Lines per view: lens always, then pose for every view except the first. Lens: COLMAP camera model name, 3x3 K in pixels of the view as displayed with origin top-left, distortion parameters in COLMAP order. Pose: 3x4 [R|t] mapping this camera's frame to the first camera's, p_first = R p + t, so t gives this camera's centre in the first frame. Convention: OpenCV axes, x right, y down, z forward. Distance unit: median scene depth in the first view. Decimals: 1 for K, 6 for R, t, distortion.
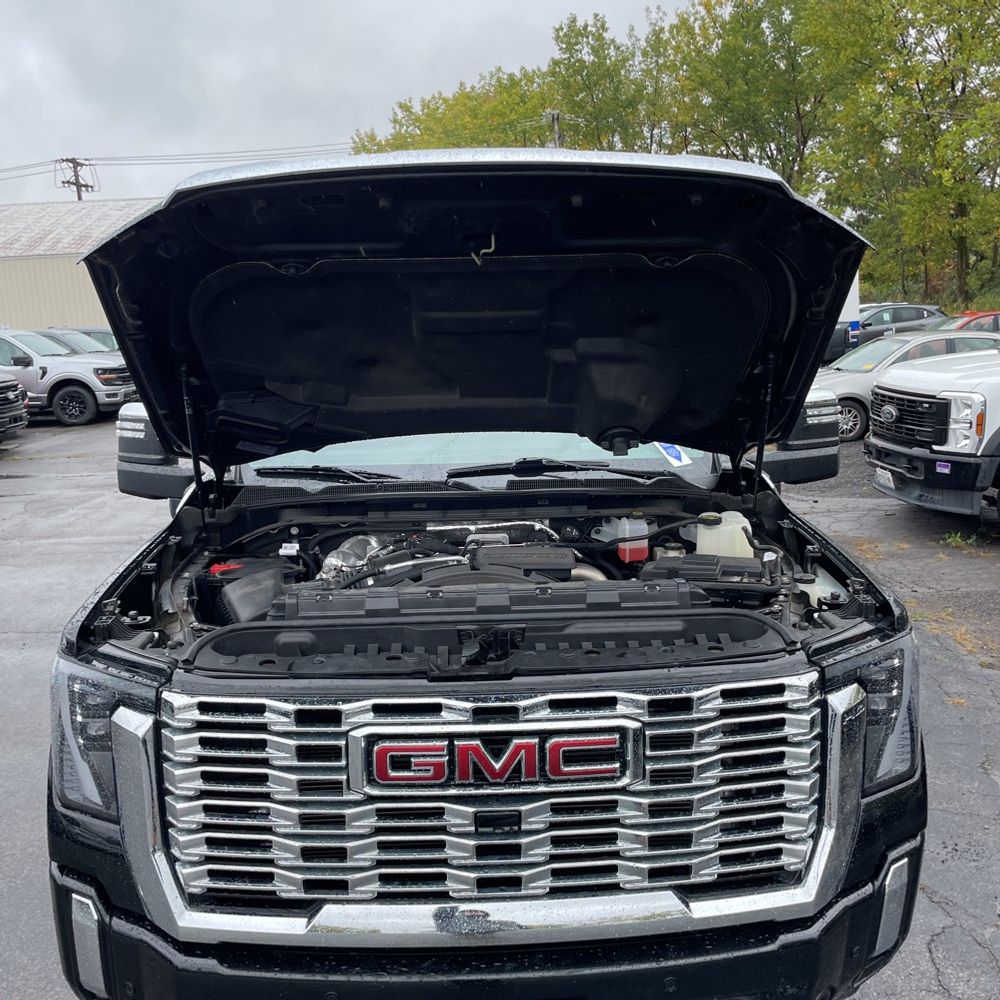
lens RADIAL K [[1002.1, 0, 495.5], [0, 1002.1, 498.3], [0, 0, 1]] dist [0.022713, 0.000000]
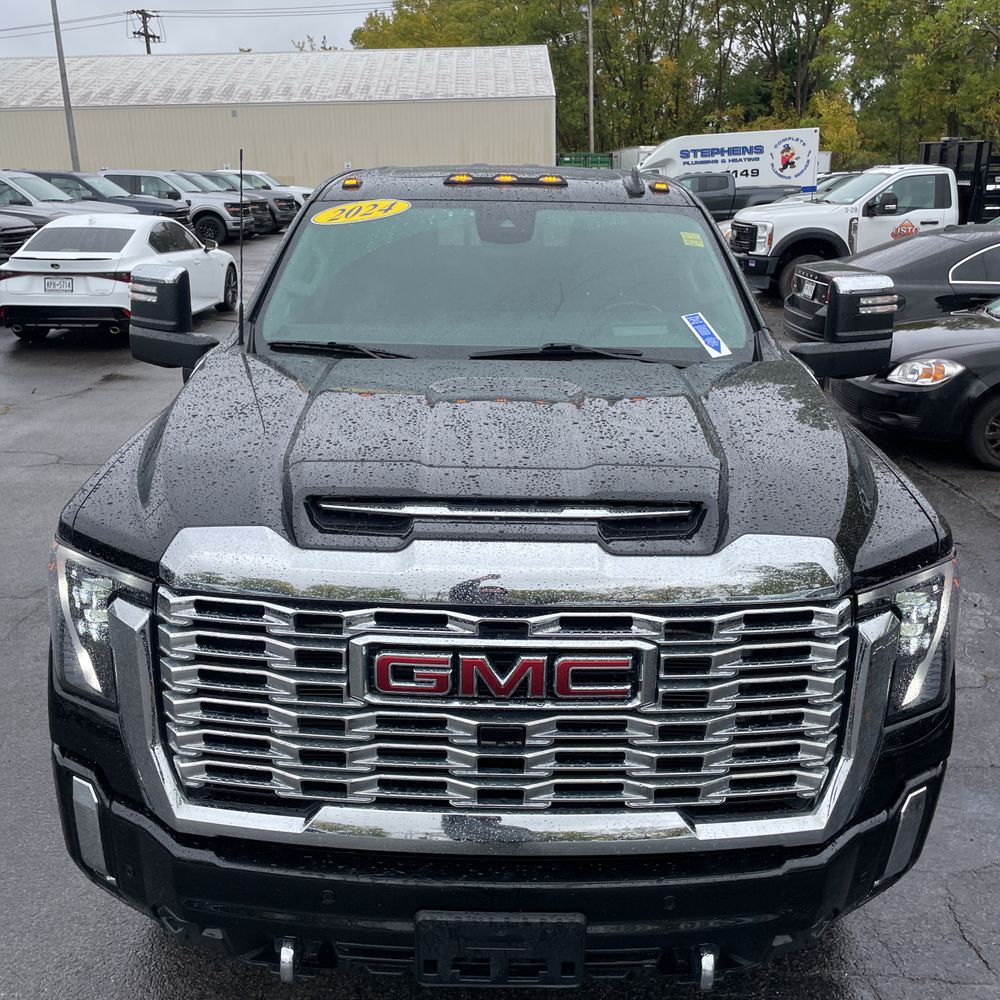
lens RADIAL K [[1002.1, 0, 488.8], [0, 1002.1, 497.1], [0, 0, 1]] dist [0.022713, 0.000000]
pose [[0.998389, 0.045424, -0.034012, 0.012394], [-0.040397, 0.989863, 0.136161, -0.035487], [0.039853, -0.134568, 0.990103, 0.073342]]
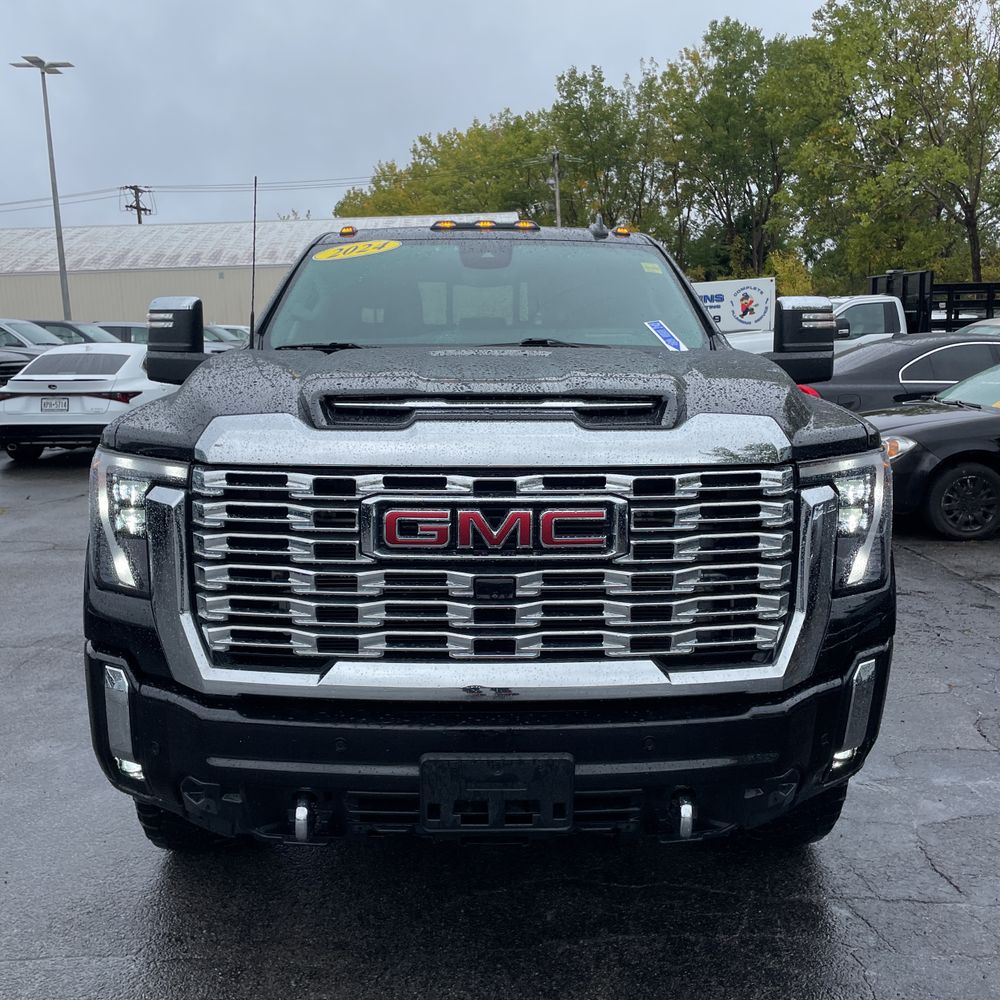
lens RADIAL K [[1002.1, 0, 486.0], [0, 1002.1, 498.3], [0, 0, 1]] dist [0.022713, 0.000000]
pose [[0.999502, 0.023354, -0.021236, 0.013523], [-0.023657, 0.999620, -0.014121, 0.234142], [0.020898, 0.014616, 0.999675, -0.094840]]
